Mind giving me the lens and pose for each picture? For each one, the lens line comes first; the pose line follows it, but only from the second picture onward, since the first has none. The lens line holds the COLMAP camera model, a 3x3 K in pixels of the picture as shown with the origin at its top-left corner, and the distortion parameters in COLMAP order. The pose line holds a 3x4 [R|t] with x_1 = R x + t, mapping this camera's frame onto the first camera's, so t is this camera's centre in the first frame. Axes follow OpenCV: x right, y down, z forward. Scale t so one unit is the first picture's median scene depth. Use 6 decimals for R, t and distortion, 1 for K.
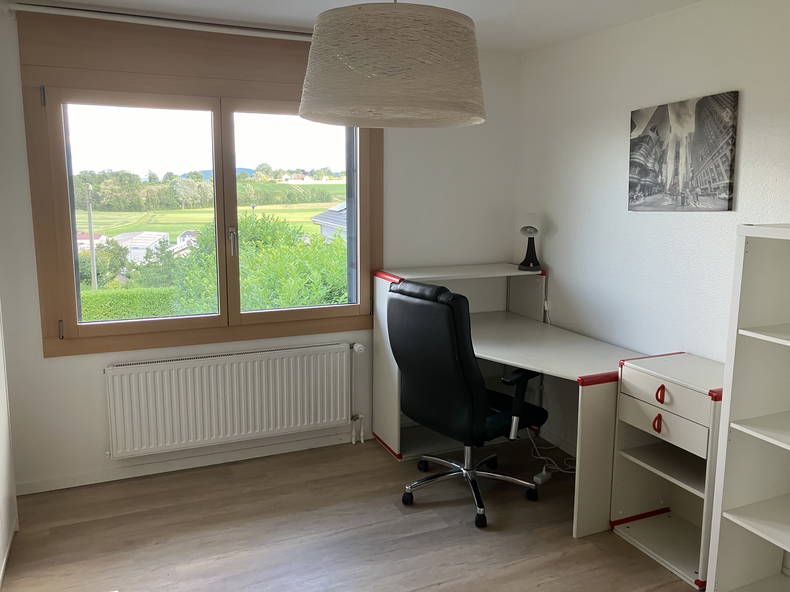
lens RADIAL K [[649.5, 0, 398.7], [0, 649.5, 282.3], [0, 0, 1]] dist [0.074926, -0.102981]
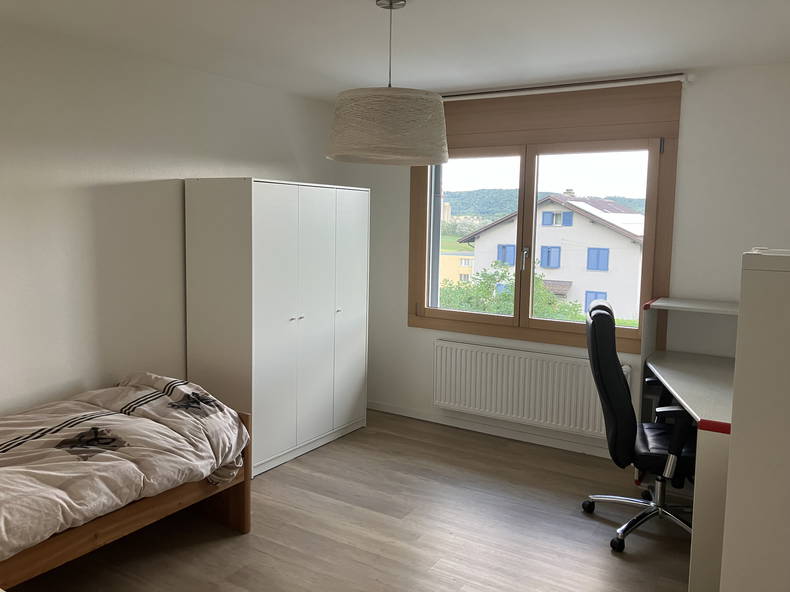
lens RADIAL K [[649.5, 0, 398.7], [0, 649.5, 282.3], [0, 0, 1]] dist [0.074926, -0.102981]
pose [[0.577209, 0.086945, -0.811954, 0.643892], [-0.133502, 0.990985, 0.011211, -0.000036], [0.805609, 0.101926, 0.583613, 0.093124]]
